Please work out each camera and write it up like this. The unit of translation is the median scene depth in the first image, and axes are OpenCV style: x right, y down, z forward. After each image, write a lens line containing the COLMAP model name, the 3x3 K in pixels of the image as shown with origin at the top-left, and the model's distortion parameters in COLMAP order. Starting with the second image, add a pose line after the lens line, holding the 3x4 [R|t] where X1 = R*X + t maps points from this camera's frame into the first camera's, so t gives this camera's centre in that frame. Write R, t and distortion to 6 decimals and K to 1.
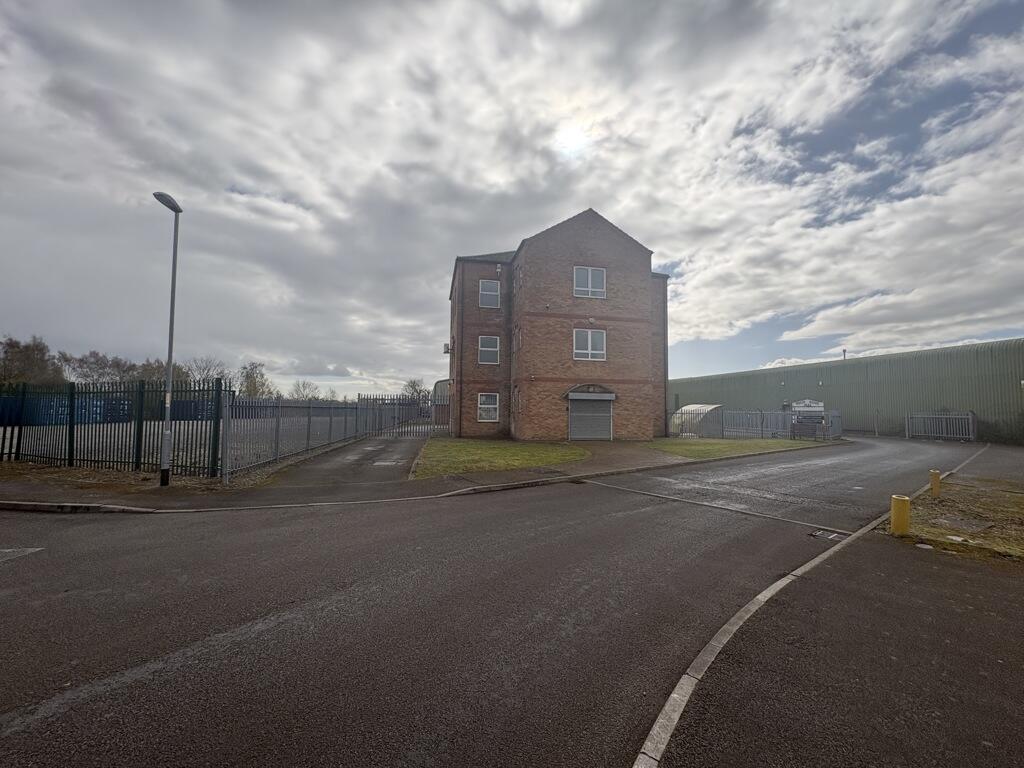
lens RADIAL K [[409.3, 0, 512.0], [0, 409.3, 384.0], [0, 0, 1]] dist [0.001185, 0.000051]
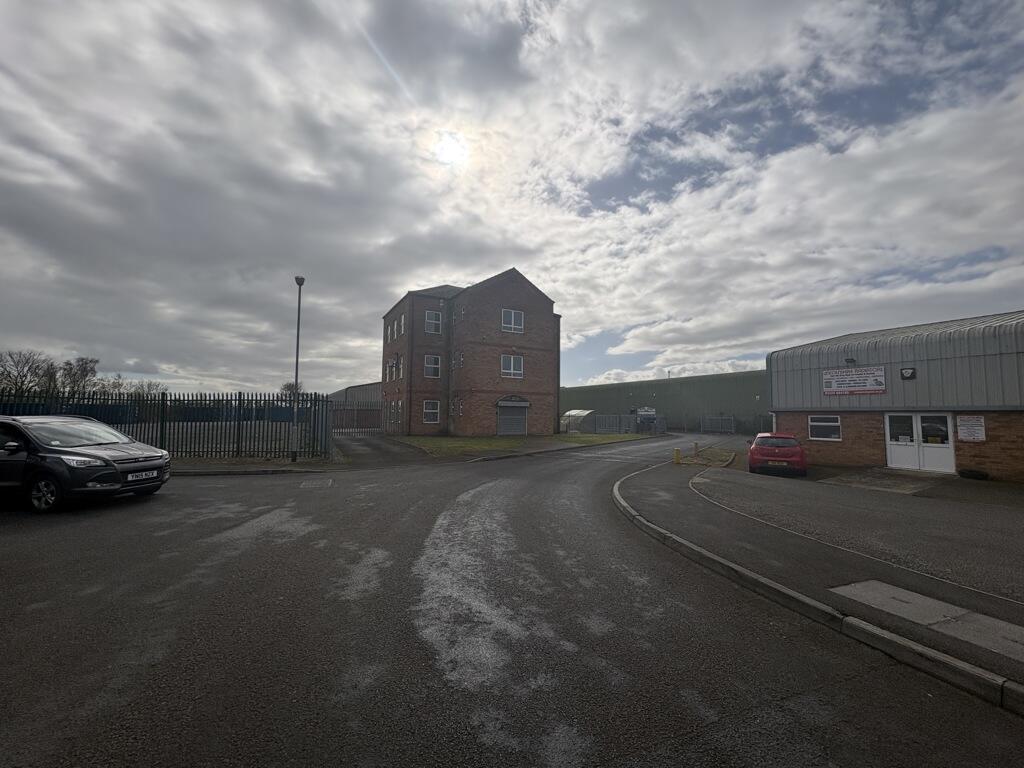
lens RADIAL K [[409.3, 0, 512.0], [0, 409.3, 384.0], [0, 0, 1]] dist [0.001185, 0.000051]
pose [[0.954184, 0.022609, 0.298366, -0.220169], [-0.019752, 0.999726, -0.012588, -0.019463], [-0.298568, 0.006118, 0.954369, -0.316022]]
